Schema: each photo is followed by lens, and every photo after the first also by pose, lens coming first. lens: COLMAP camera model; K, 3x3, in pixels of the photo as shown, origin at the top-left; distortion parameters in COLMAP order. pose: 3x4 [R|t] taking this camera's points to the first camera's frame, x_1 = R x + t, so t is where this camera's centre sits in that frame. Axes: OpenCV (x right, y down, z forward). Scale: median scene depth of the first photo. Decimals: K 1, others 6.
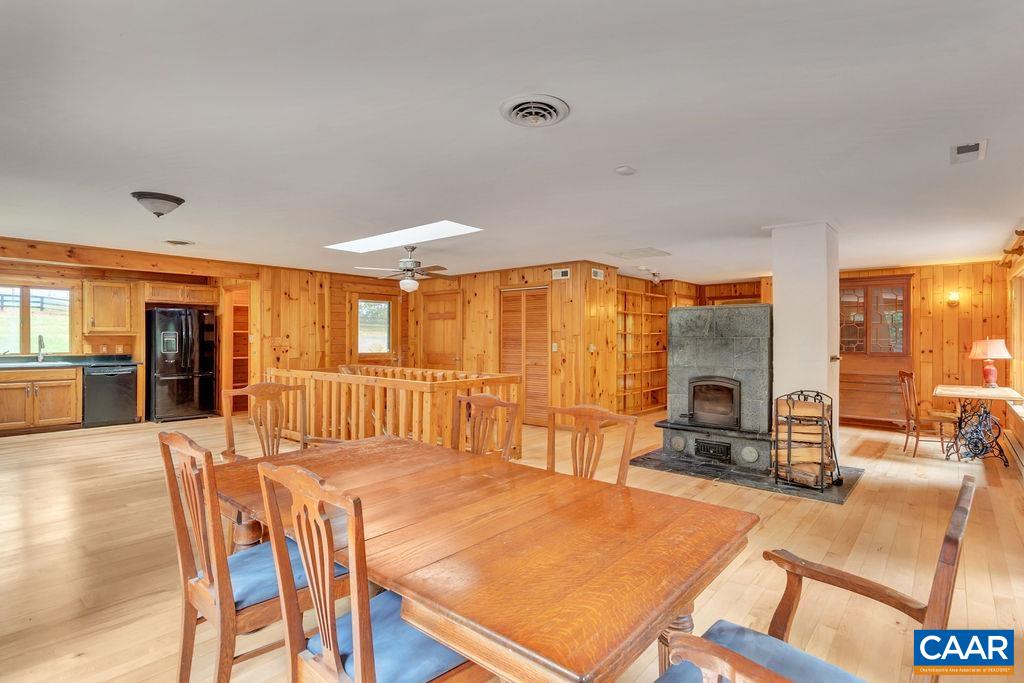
lens RADIAL K [[504.2, 0, 515.0], [0, 504.2, 337.3], [0, 0, 1]] dist [0.004208, 0.000747]
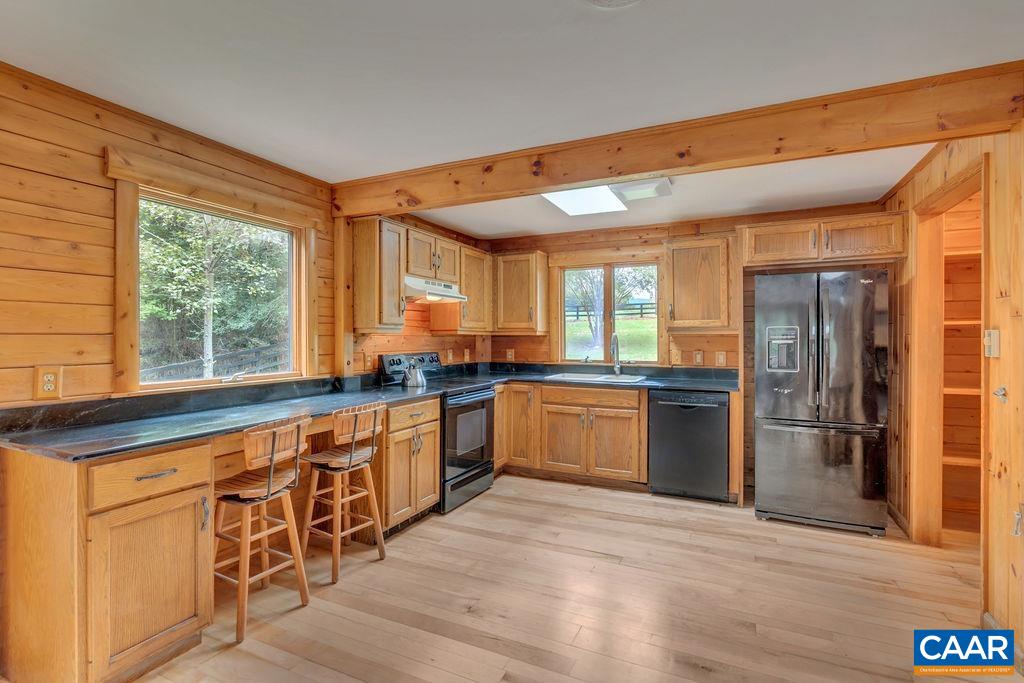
lens RADIAL K [[504.2, 0, 515.0], [0, 504.2, 337.3], [0, 0, 1]] dist [0.004208, 0.000747]
pose [[0.292592, -0.000093, -0.956237, -0.313056], [0.002629, 0.999996, 0.000708, -0.001465], [0.956234, -0.002721, 0.292592, 0.623709]]
